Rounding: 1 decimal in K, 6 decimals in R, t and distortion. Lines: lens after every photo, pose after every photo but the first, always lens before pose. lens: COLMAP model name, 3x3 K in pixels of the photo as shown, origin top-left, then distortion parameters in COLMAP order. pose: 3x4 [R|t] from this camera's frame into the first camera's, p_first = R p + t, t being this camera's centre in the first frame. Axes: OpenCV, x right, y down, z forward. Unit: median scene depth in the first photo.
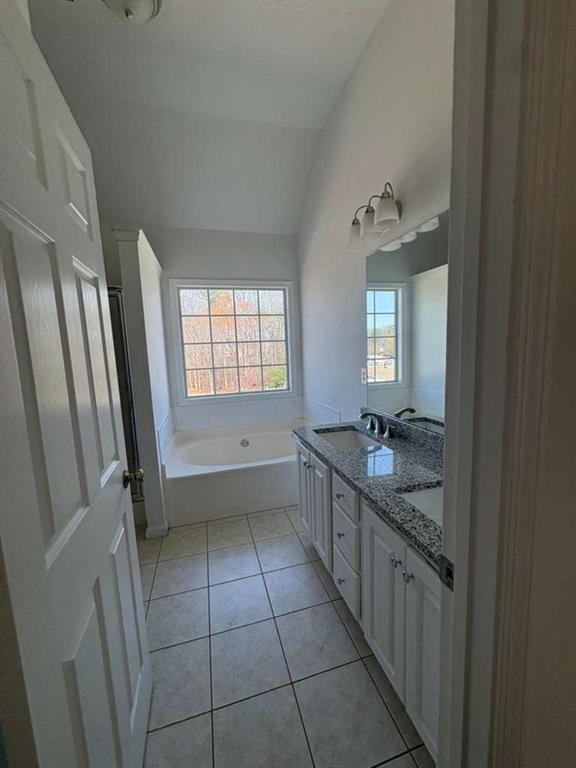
lens RADIAL K [[304.8, 0, 288.0], [0, 304.8, 384.0], [0, 0, 1]] dist [-0.001856, -0.000283]
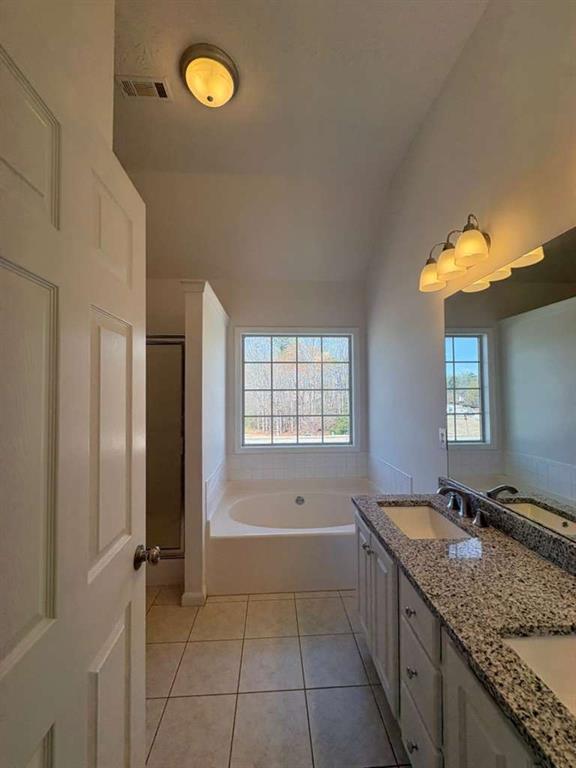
lens RADIAL K [[304.8, 0, 288.0], [0, 304.8, 384.0], [0, 0, 1]] dist [-0.001856, -0.000283]
pose [[0.975558, 0.026564, -0.218131, 0.020740], [-0.057974, 0.988610, -0.138889, -0.036170], [0.211957, 0.148140, 0.965986, 0.112519]]
